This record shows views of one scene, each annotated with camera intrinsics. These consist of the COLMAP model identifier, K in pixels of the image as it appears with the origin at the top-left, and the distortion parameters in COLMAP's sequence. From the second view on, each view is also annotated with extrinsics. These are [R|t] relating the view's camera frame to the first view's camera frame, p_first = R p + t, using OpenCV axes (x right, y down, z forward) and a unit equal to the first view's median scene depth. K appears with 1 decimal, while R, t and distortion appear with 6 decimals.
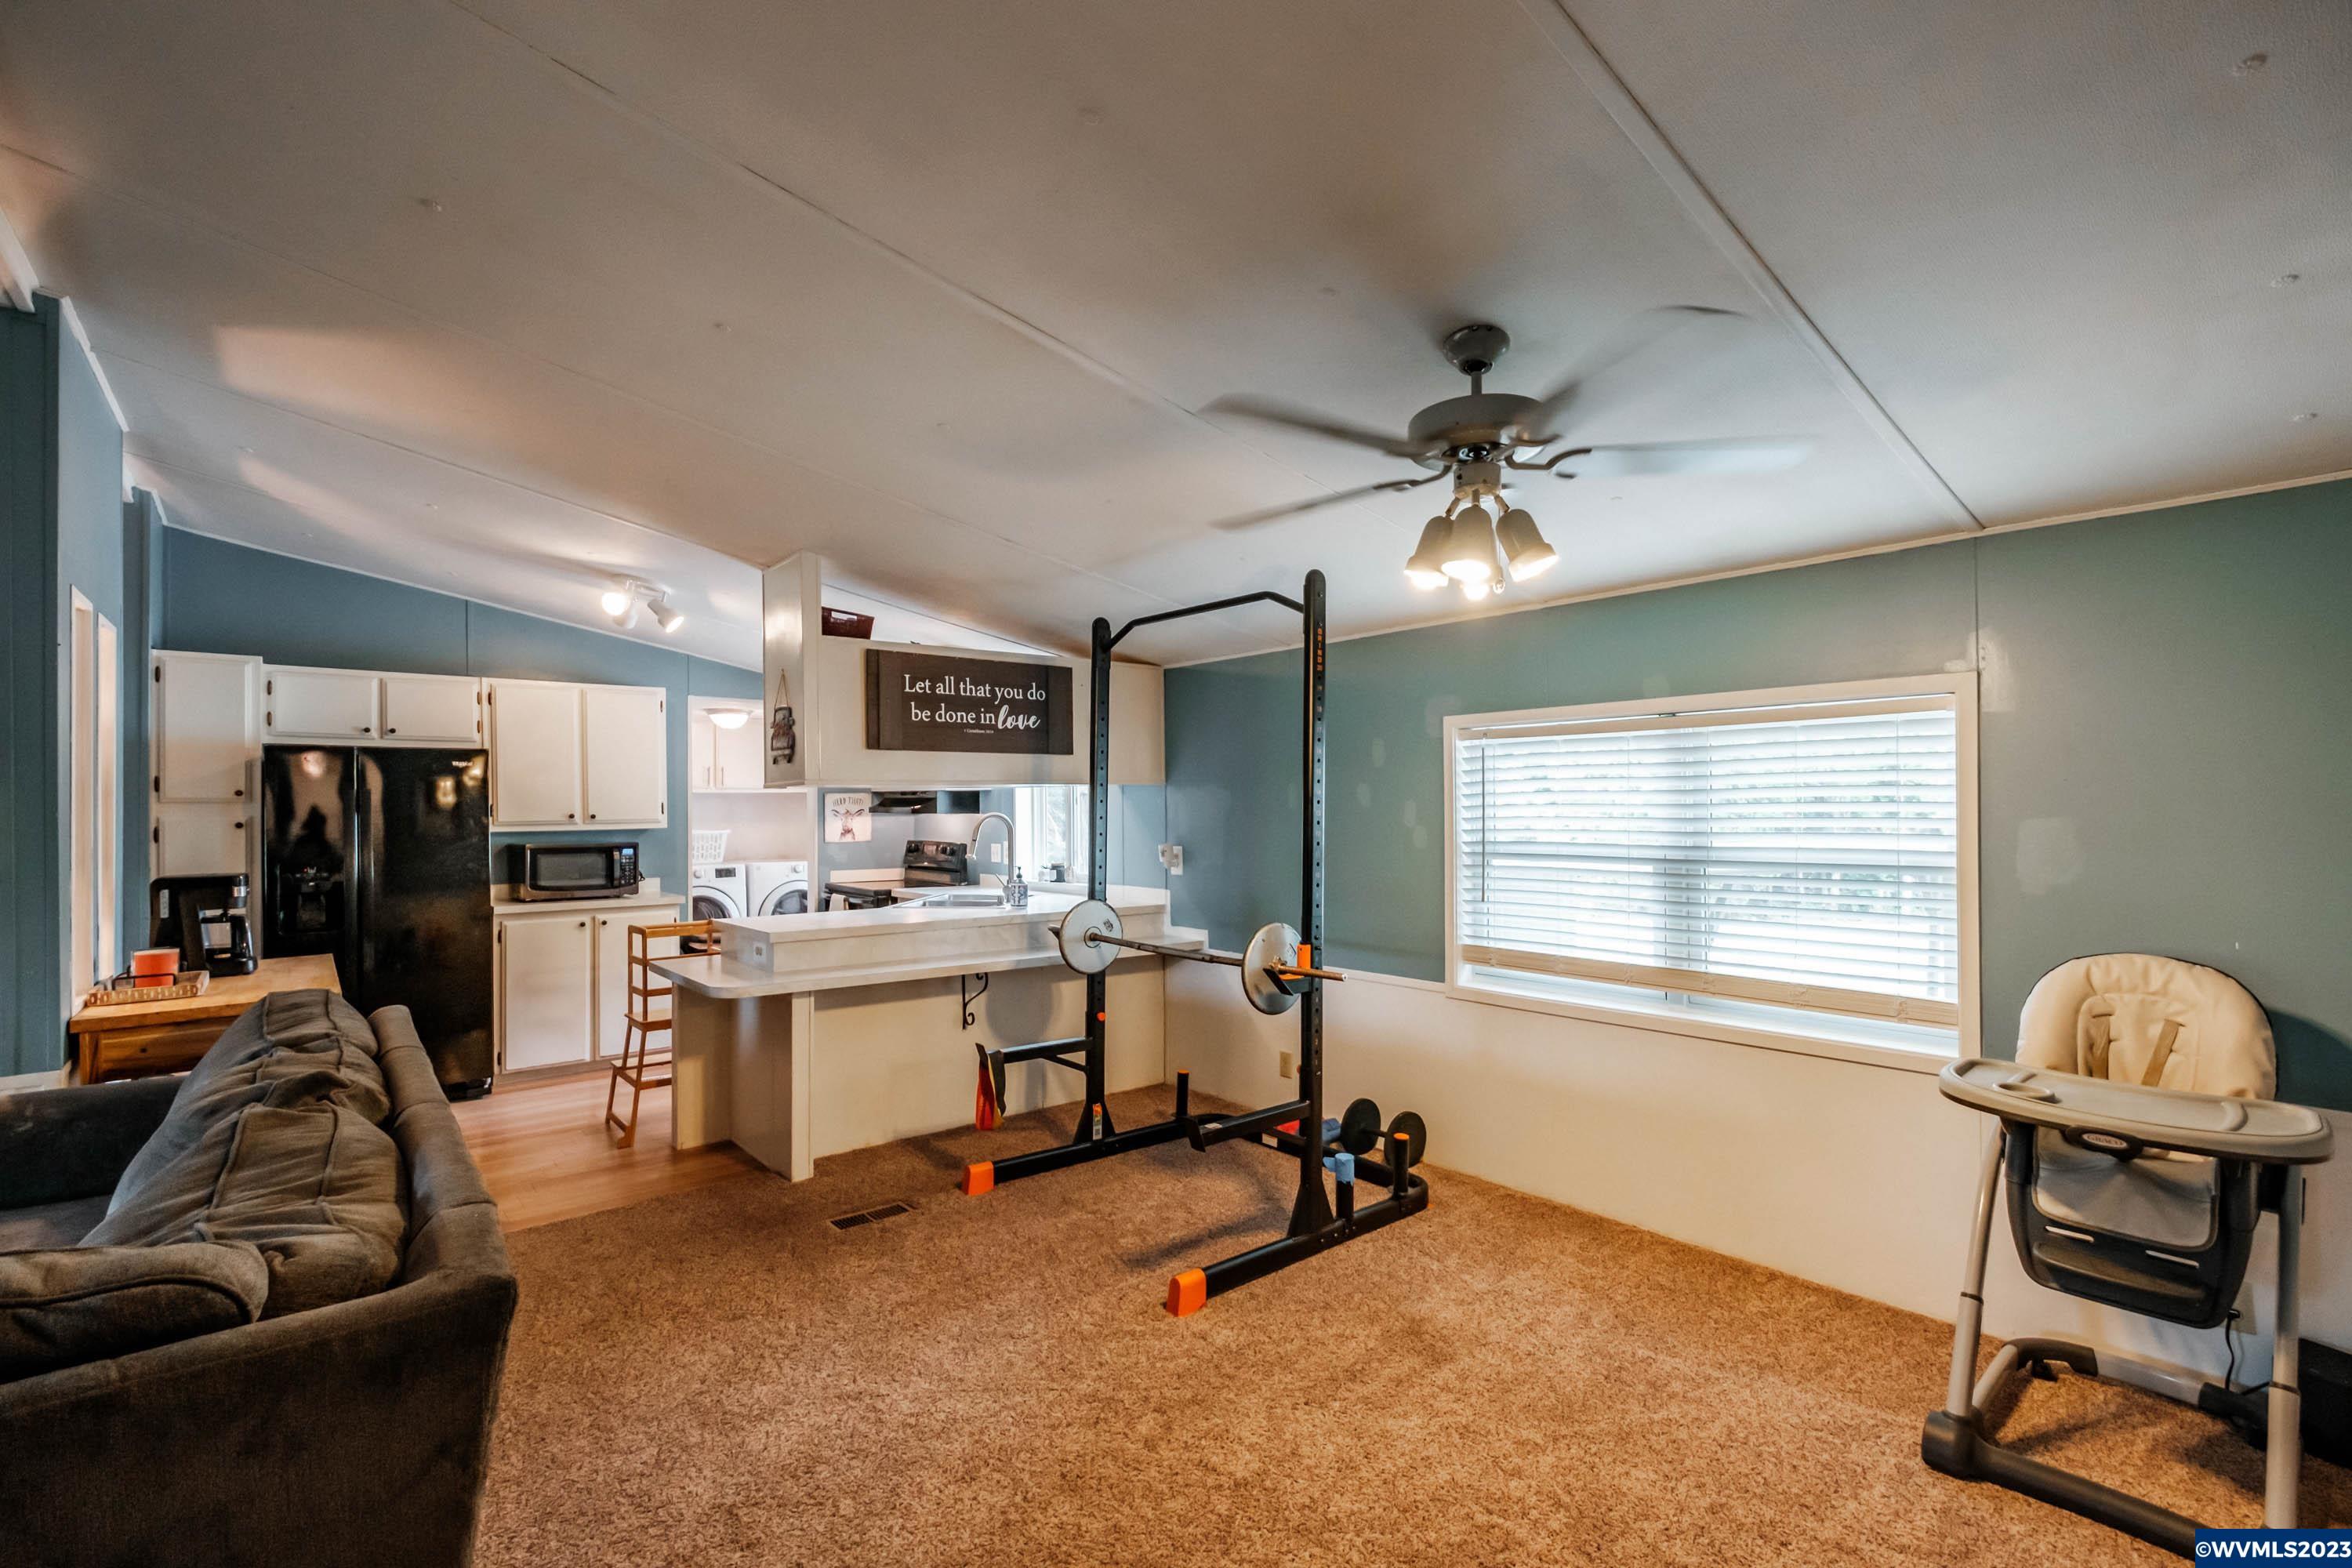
lens RADIAL K [[1033.7, 0, 1150.7], [0, 1033.7, 799.4], [0, 0, 1]] dist [-0.000553, -0.000162]
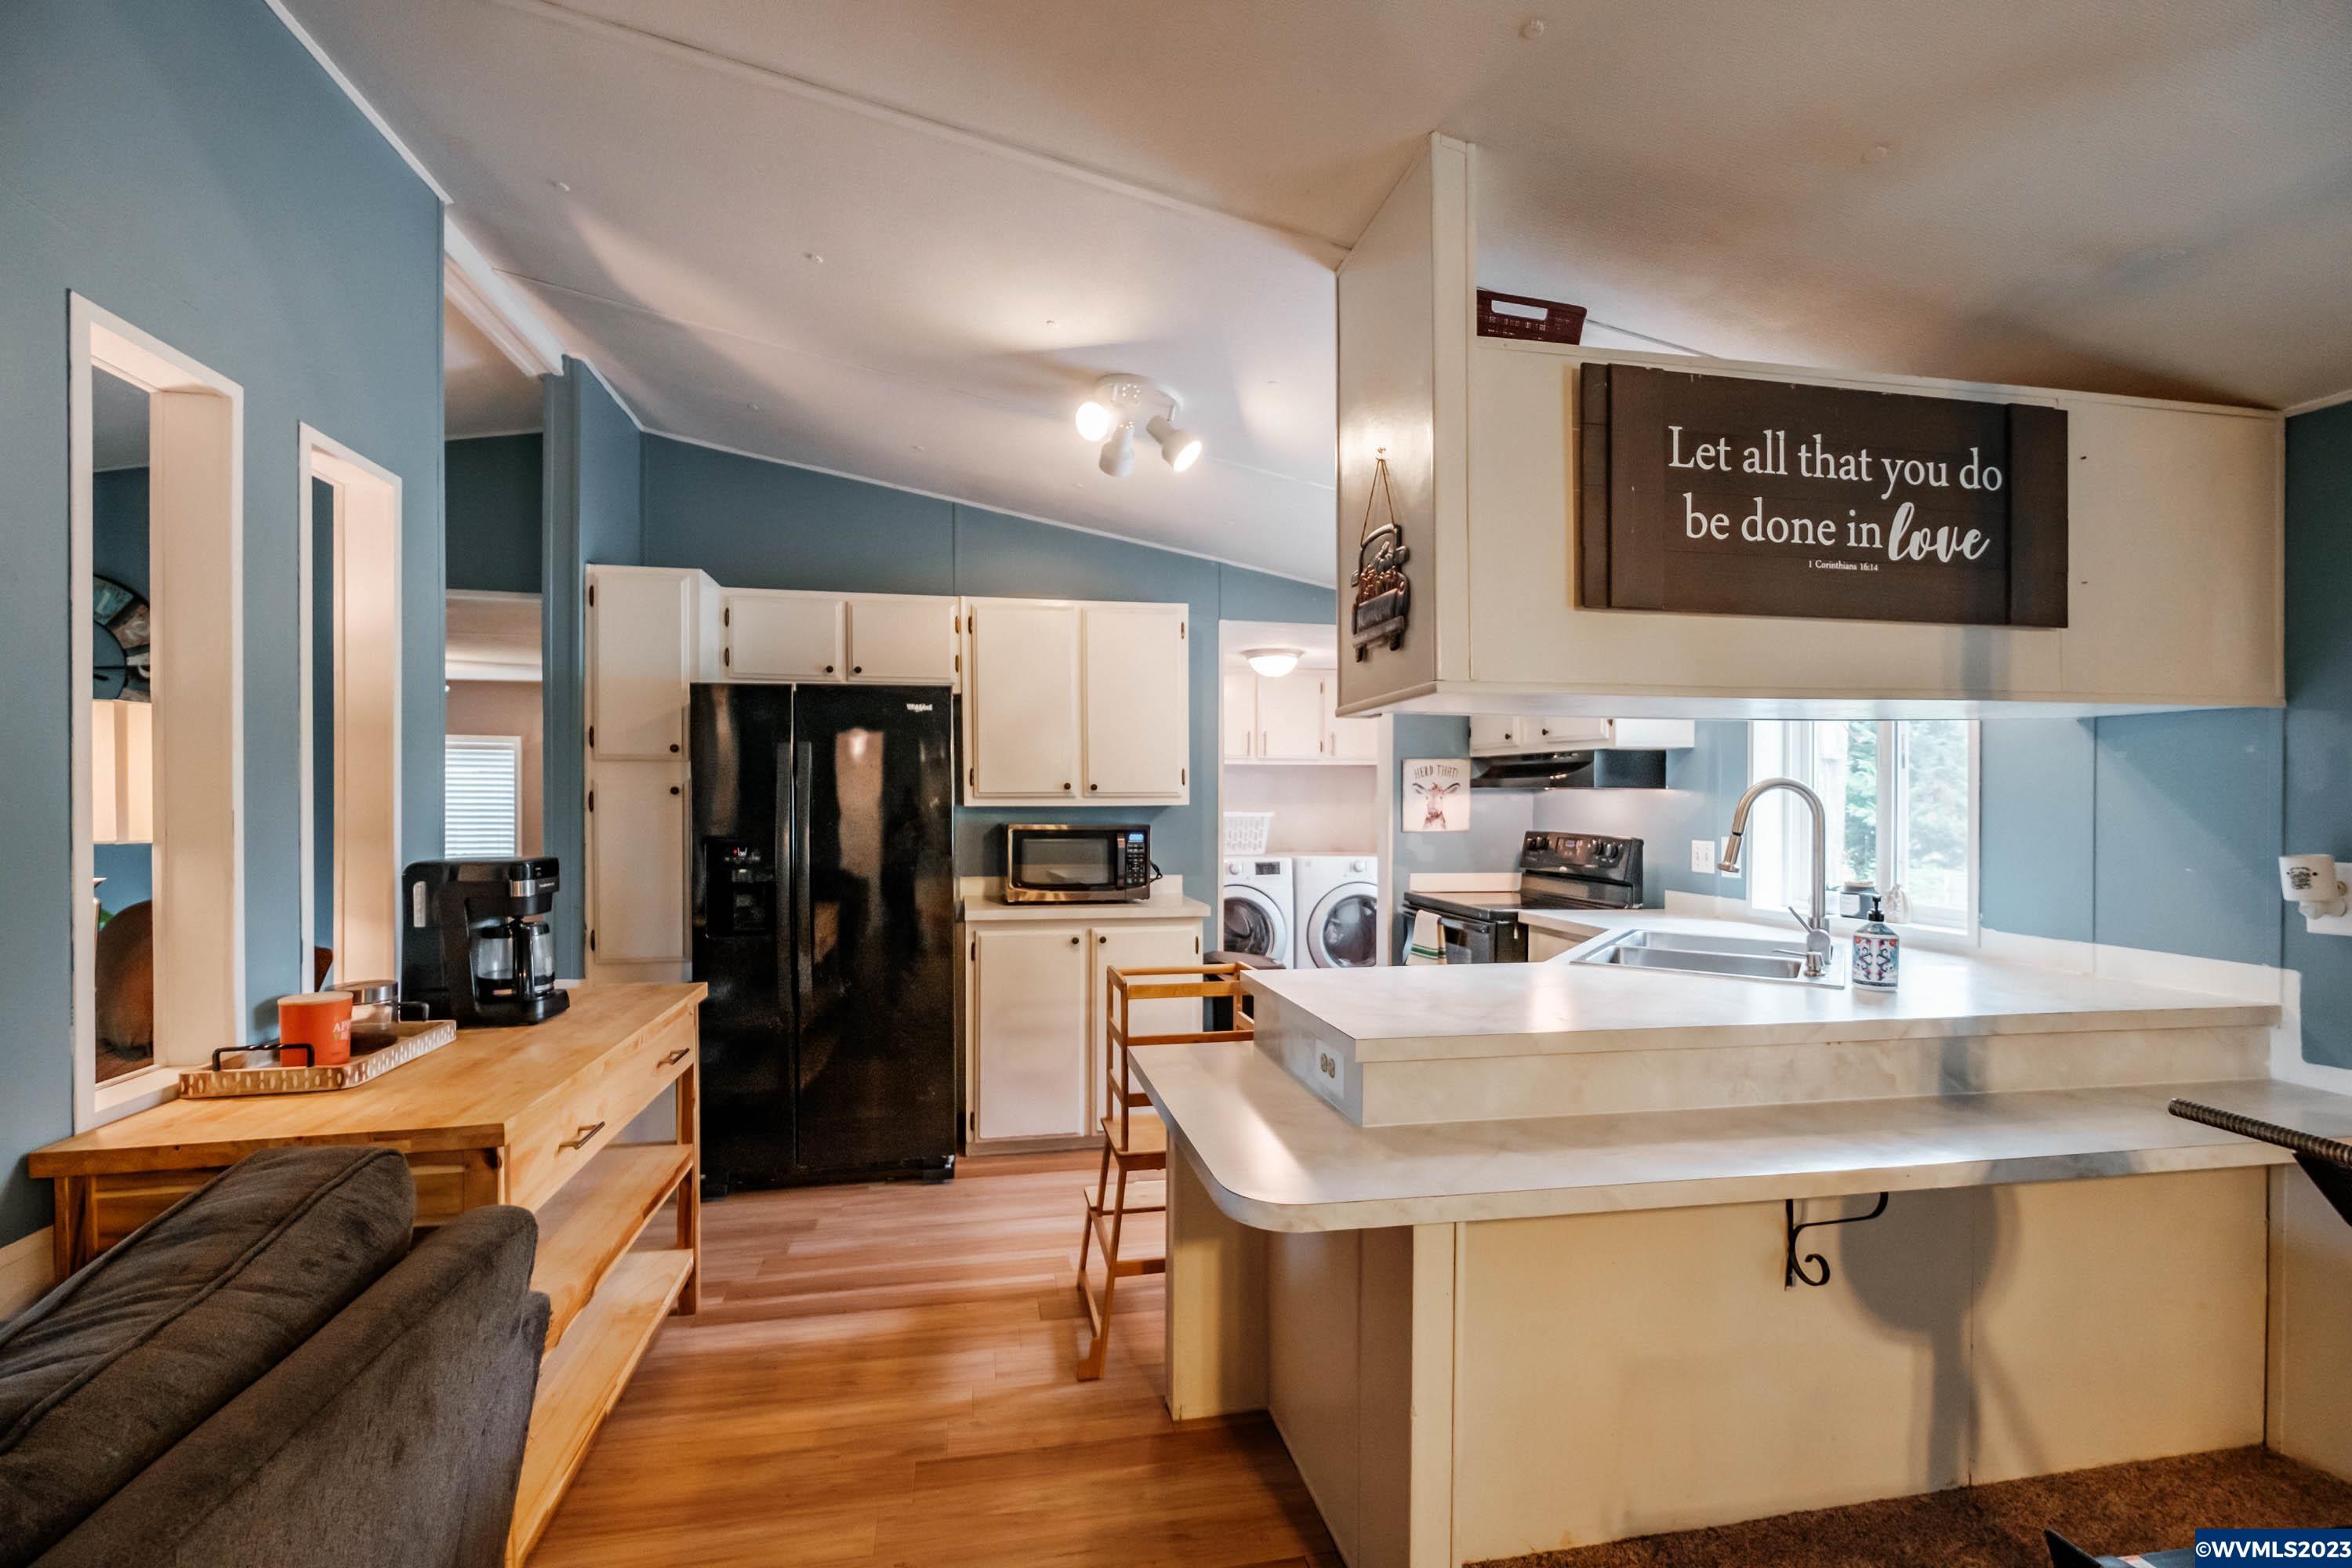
lens RADIAL K [[1033.7, 0, 1167.1], [0, 1033.7, 794.7], [0, 0, 1]] dist [-0.000553, -0.000162]
pose [[0.881930, 0.007379, -0.471324, -0.179074], [-0.005287, 0.999969, 0.005762, 0.019558], [0.471352, -0.002589, 0.881942, 0.444656]]
